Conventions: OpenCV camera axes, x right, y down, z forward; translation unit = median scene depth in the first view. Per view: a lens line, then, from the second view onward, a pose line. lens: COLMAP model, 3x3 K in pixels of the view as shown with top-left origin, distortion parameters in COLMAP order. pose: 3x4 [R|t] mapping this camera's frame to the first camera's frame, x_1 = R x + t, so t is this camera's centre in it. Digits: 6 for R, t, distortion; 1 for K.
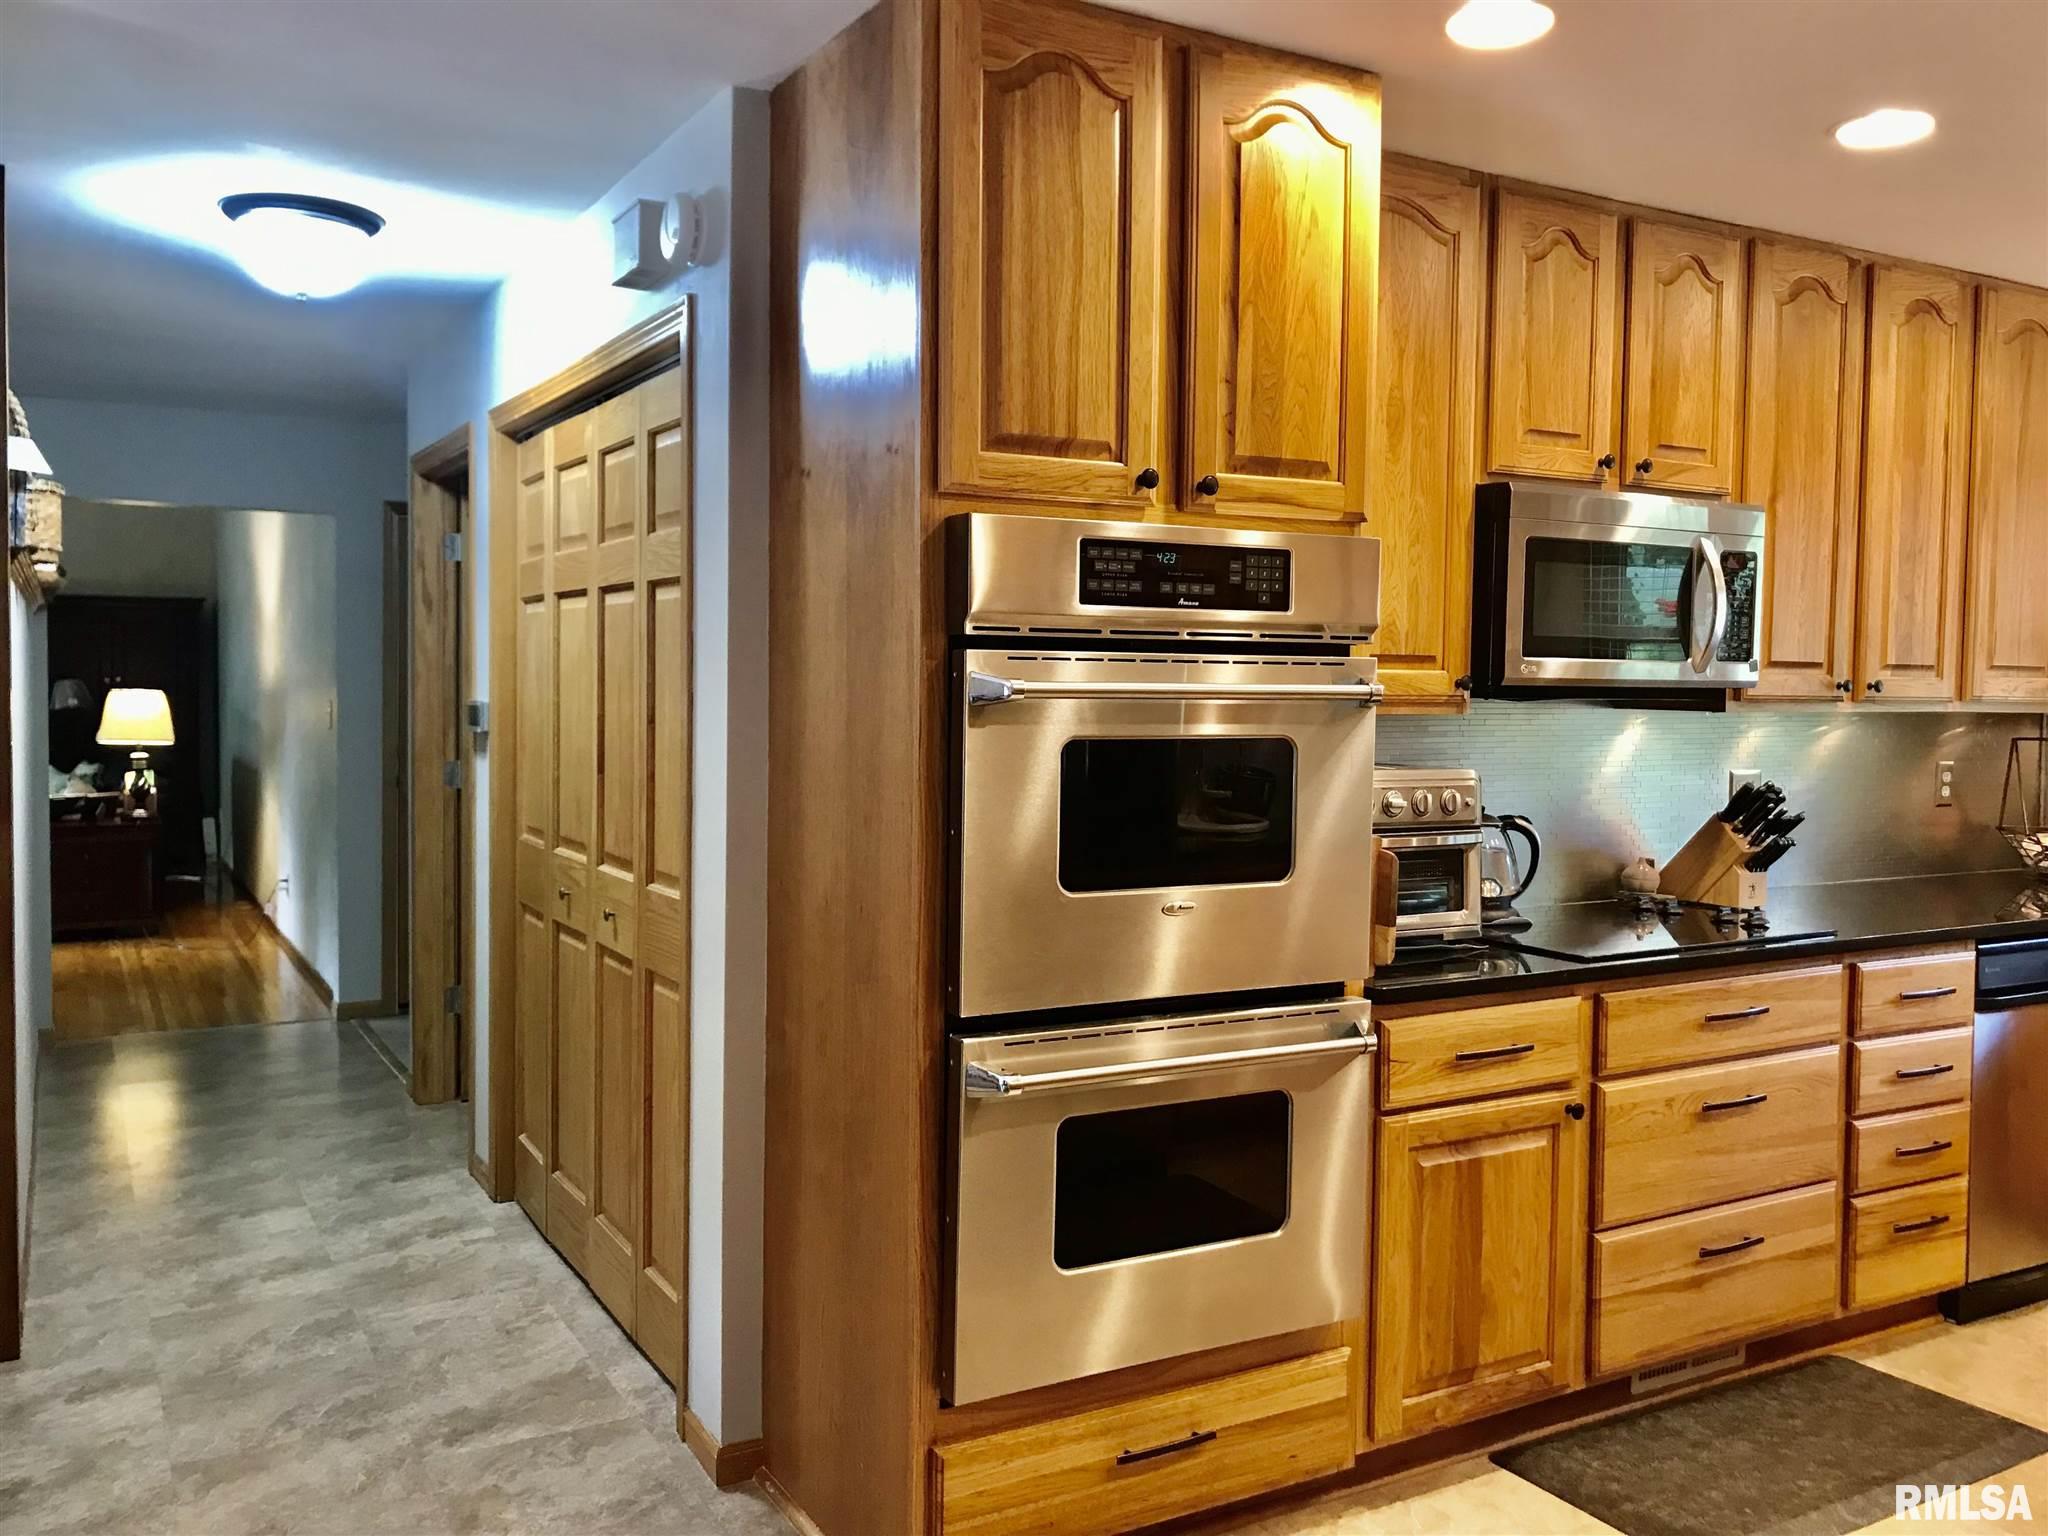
lens RADIAL K [[1687.9, 0, 1022.3], [0, 1687.9, 746.2], [0, 0, 1]] dist [0.043982, -0.056506]
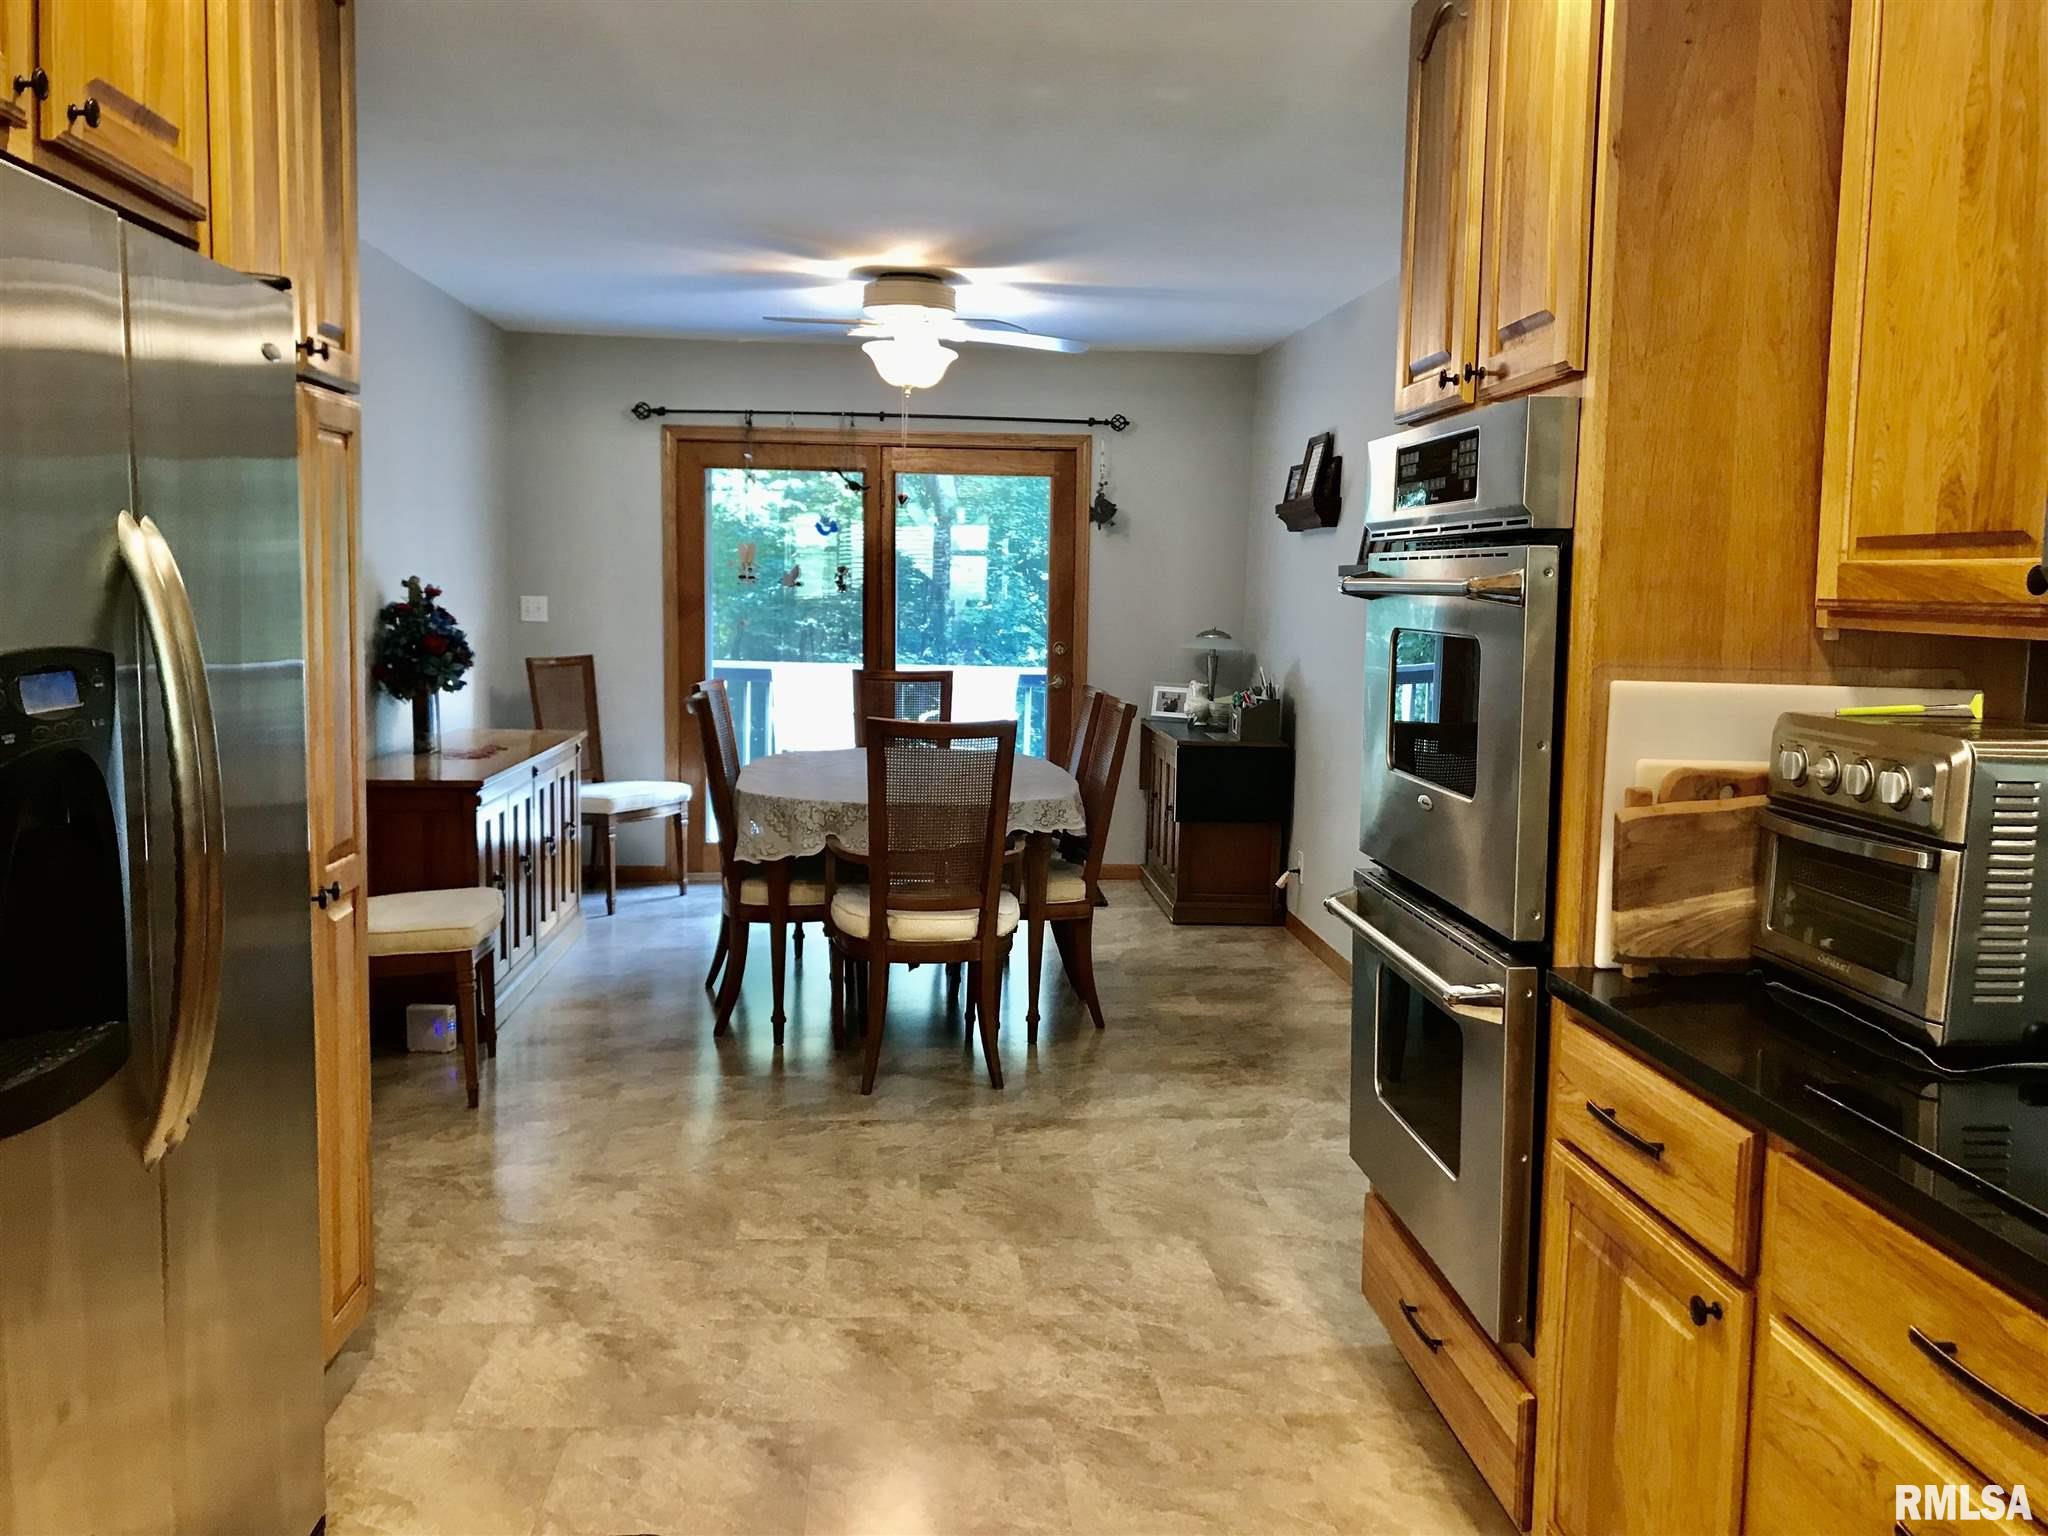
lens RADIAL K [[1679.9, 0, 1027.1], [0, 1679.9, 746.4], [0, 0, 1]] dist [0.045644, -0.065993]
pose [[-0.423093, 0.068579, -0.903487, 0.893873], [-0.061862, 0.992619, 0.104313, -0.022469], [0.903972, 0.100026, -0.415728, 0.967800]]
